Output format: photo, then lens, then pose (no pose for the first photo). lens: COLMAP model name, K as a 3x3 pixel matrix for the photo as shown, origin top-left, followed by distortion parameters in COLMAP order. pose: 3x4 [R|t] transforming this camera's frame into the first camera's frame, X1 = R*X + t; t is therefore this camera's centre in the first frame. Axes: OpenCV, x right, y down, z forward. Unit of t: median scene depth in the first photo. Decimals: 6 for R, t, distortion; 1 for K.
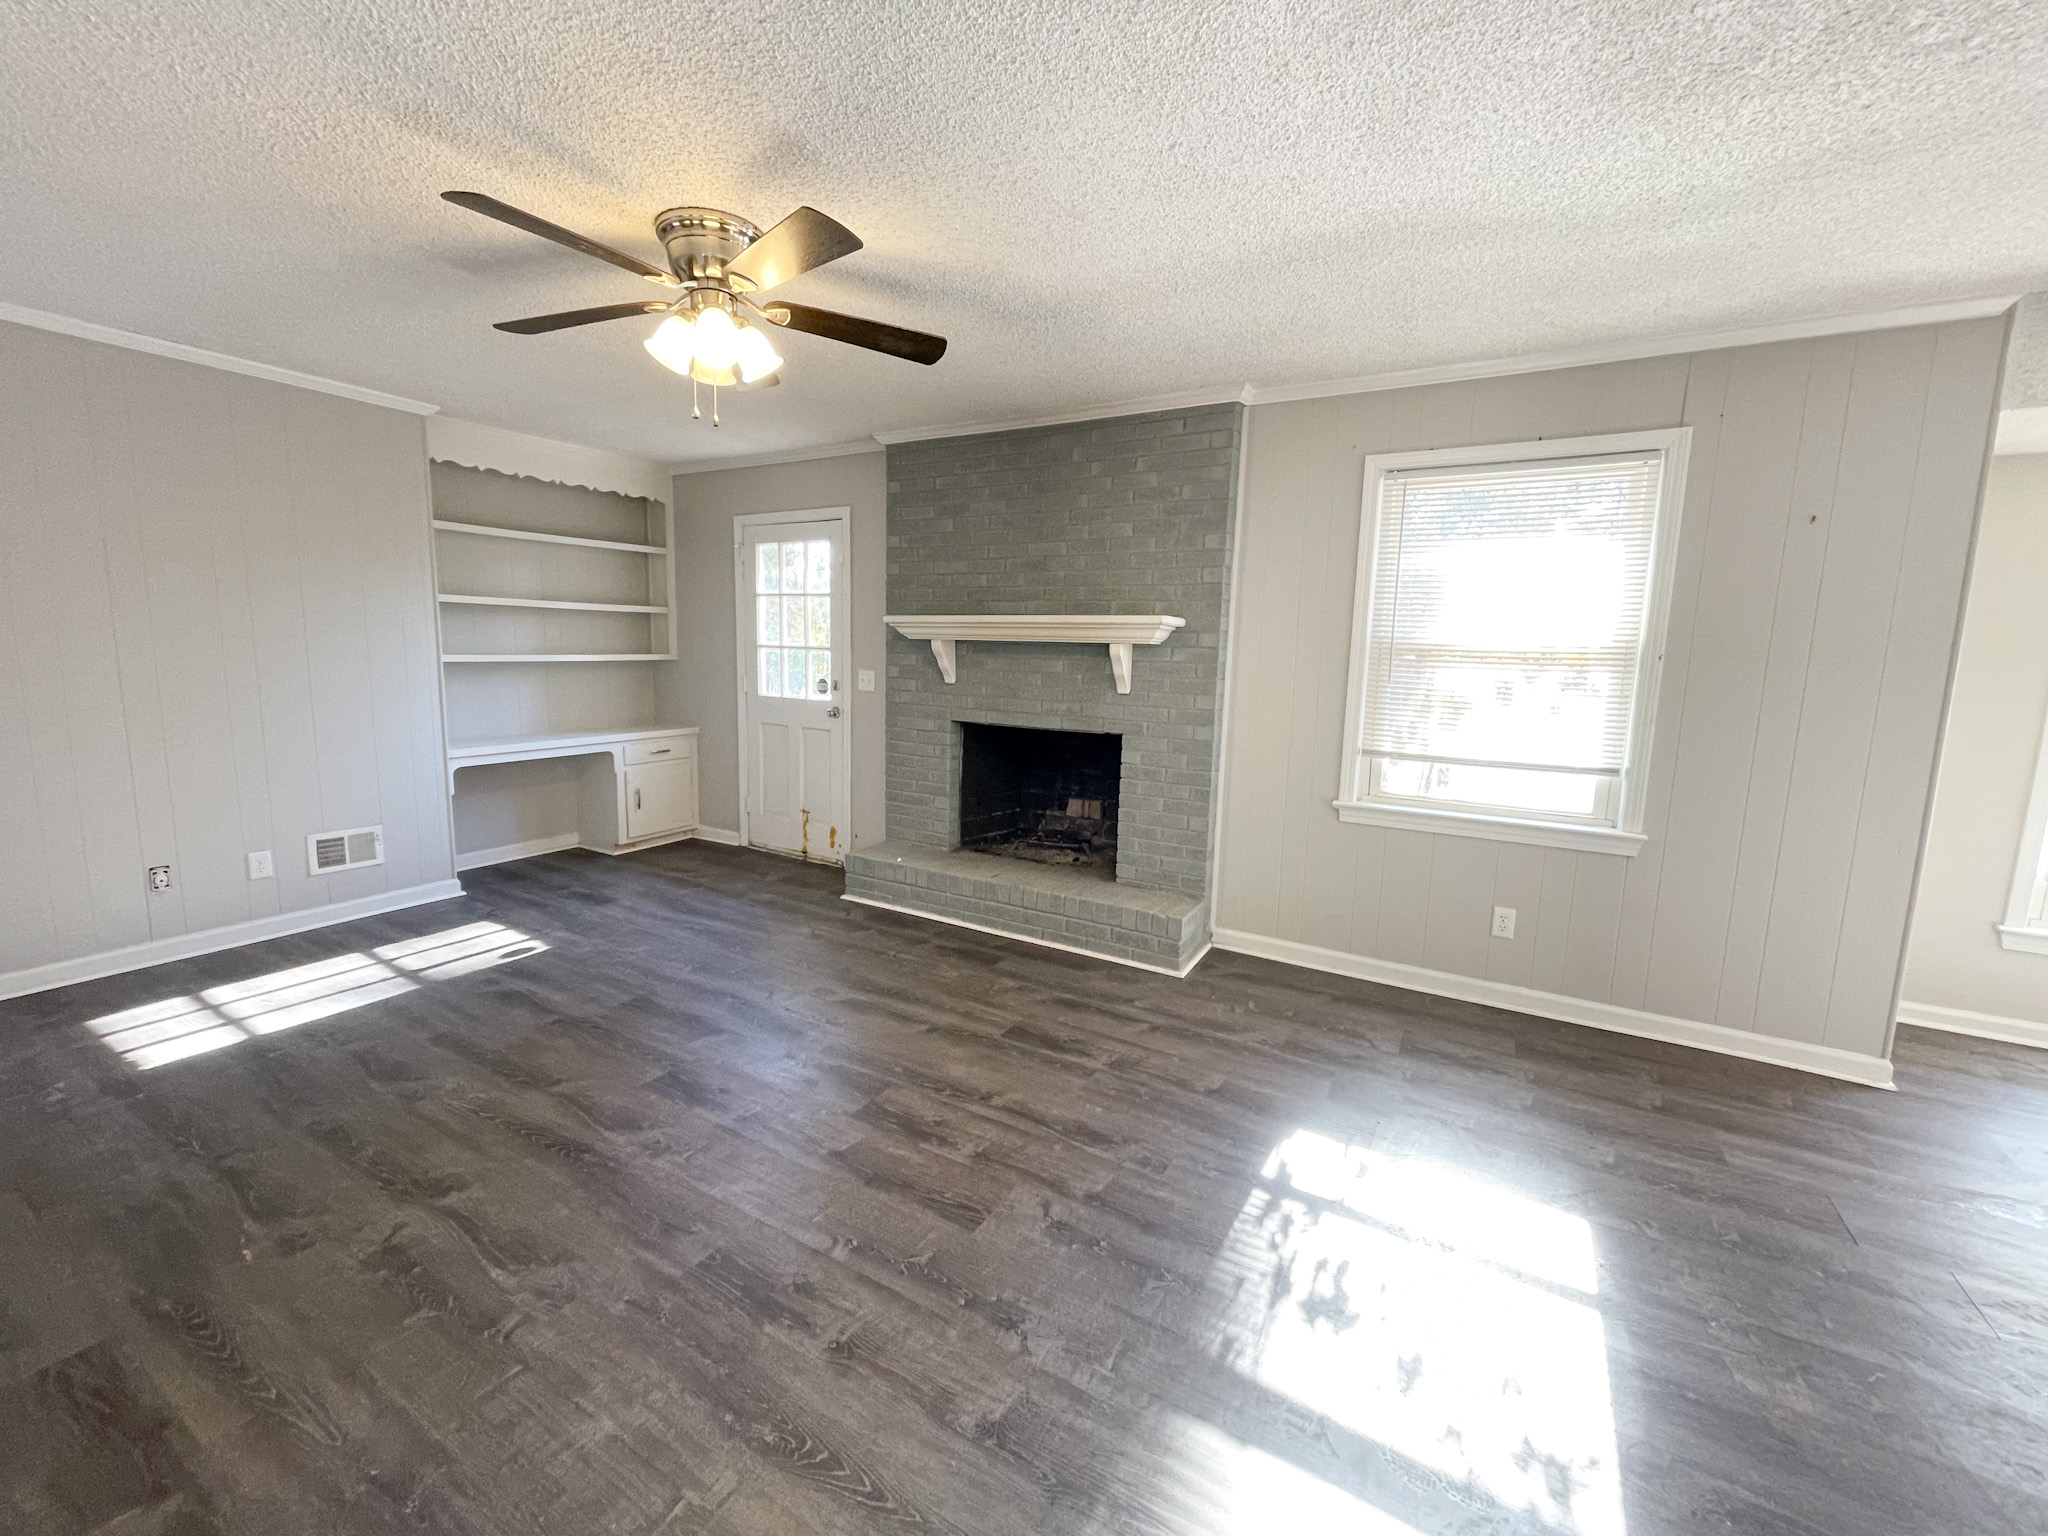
lens RADIAL K [[834.8, 0, 1011.2], [0, 834.8, 763.7], [0, 0, 1]] dist [0.011091, 0.000076]
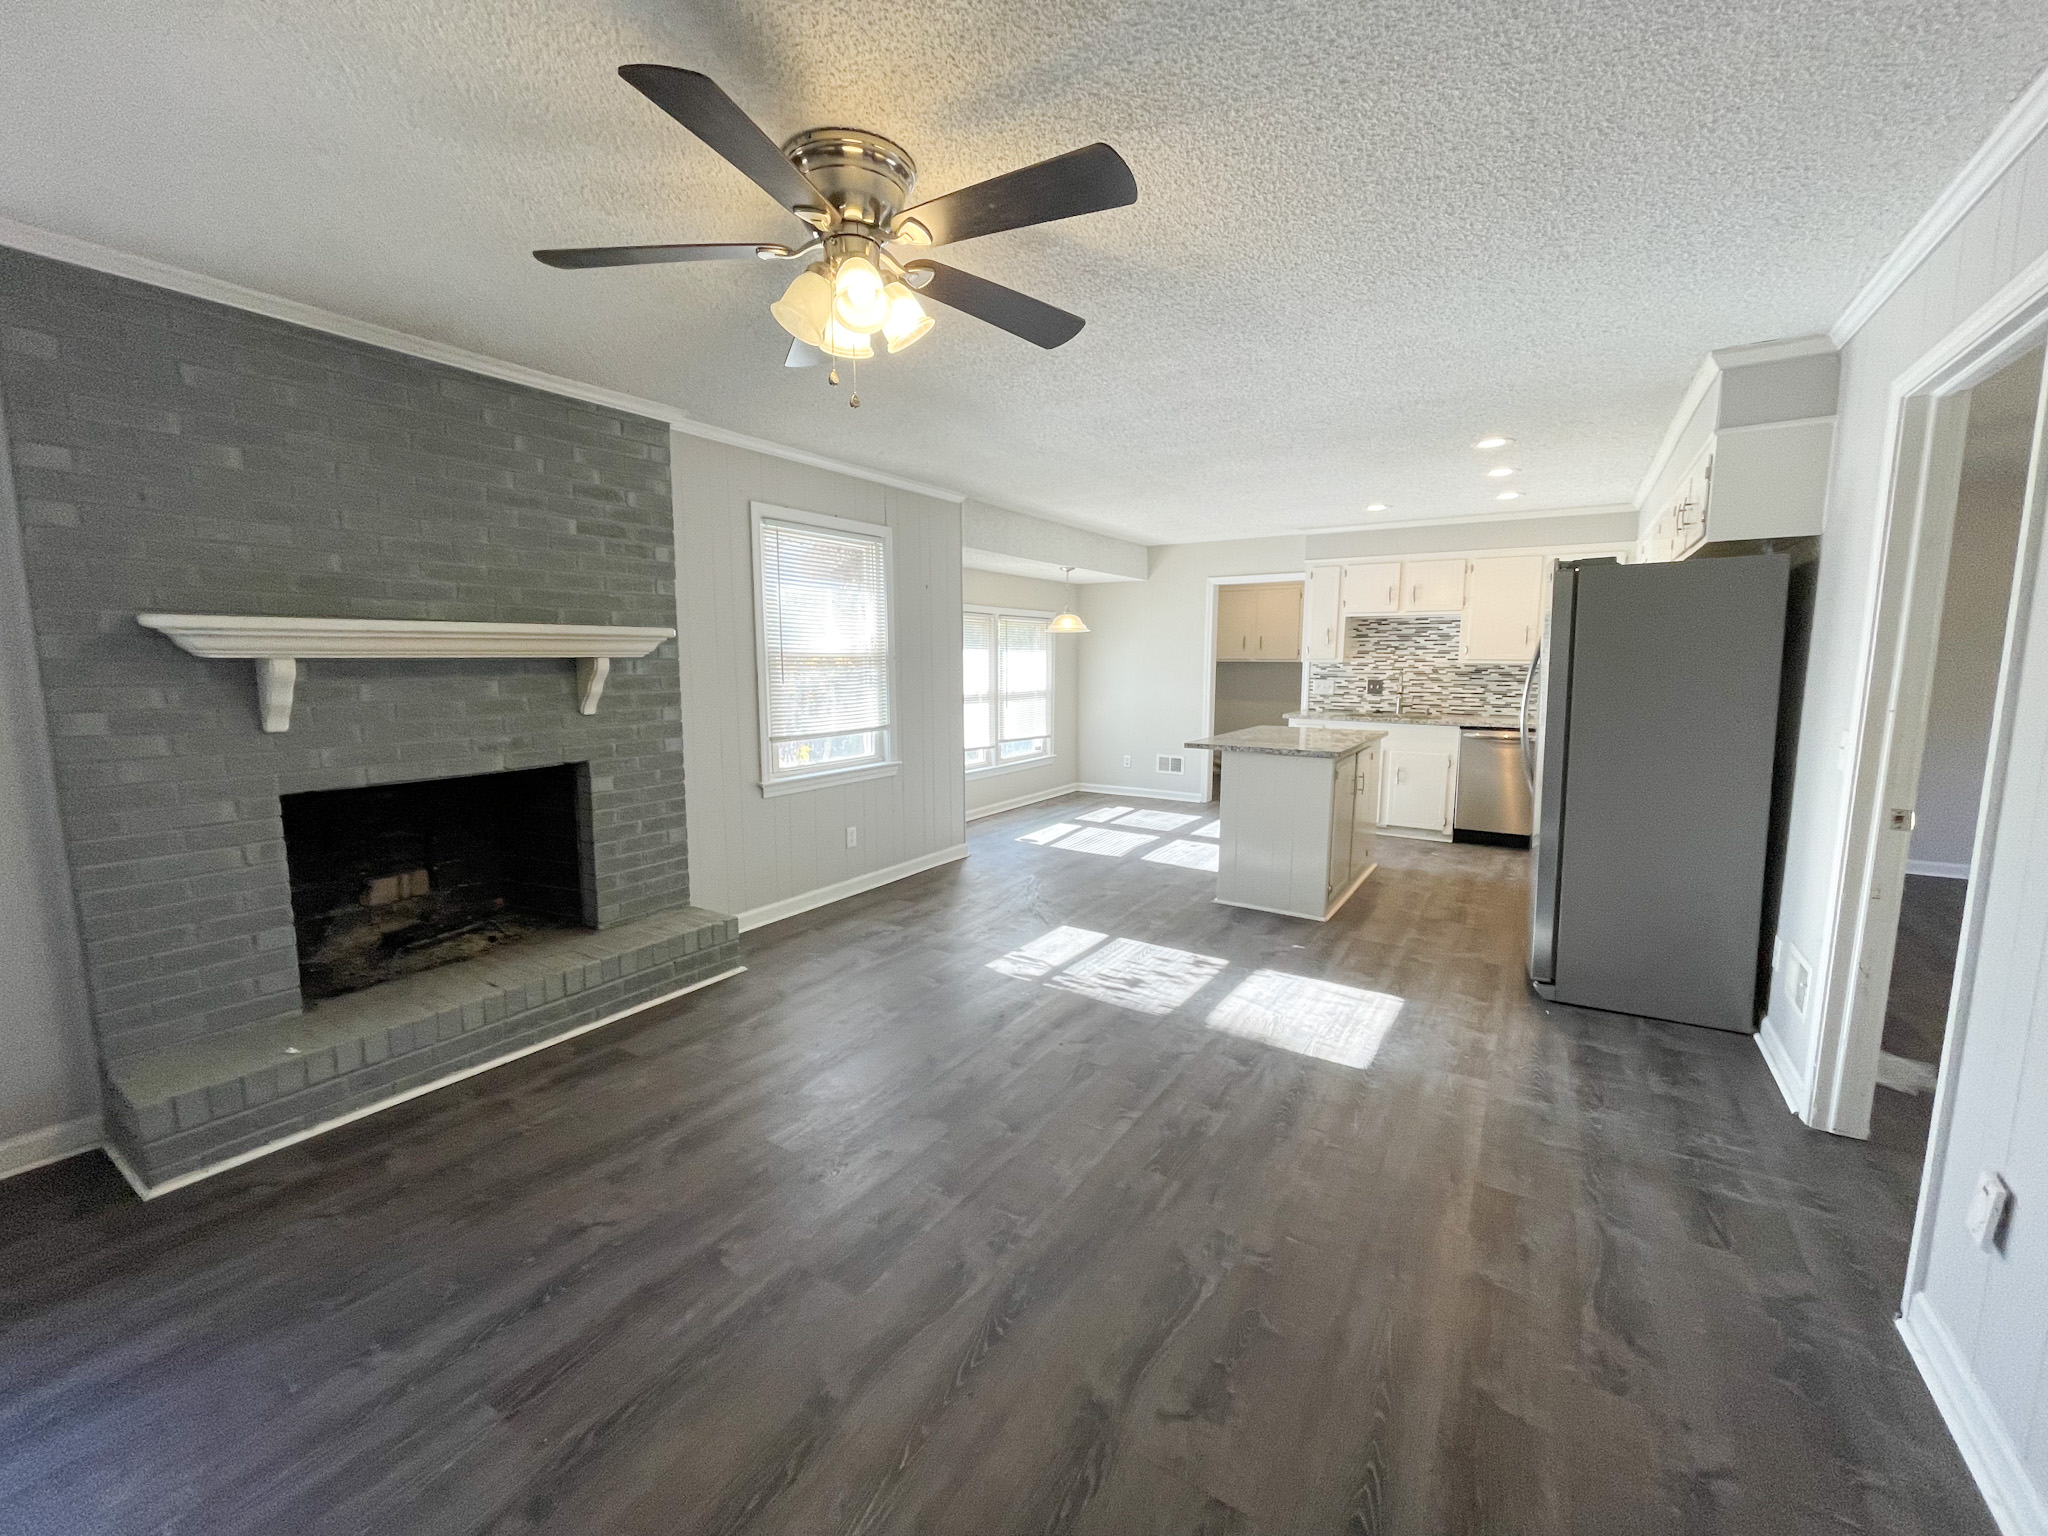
lens RADIAL K [[834.8, 0, 1015.2], [0, 834.8, 765.3], [0, 0, 1]] dist [0.011091, 0.000076]
pose [[0.032603, -0.153472, 0.987615, -0.804756], [0.145271, 0.978374, 0.147240, -0.106297], [-0.988855, 0.138671, 0.054193, 0.573472]]
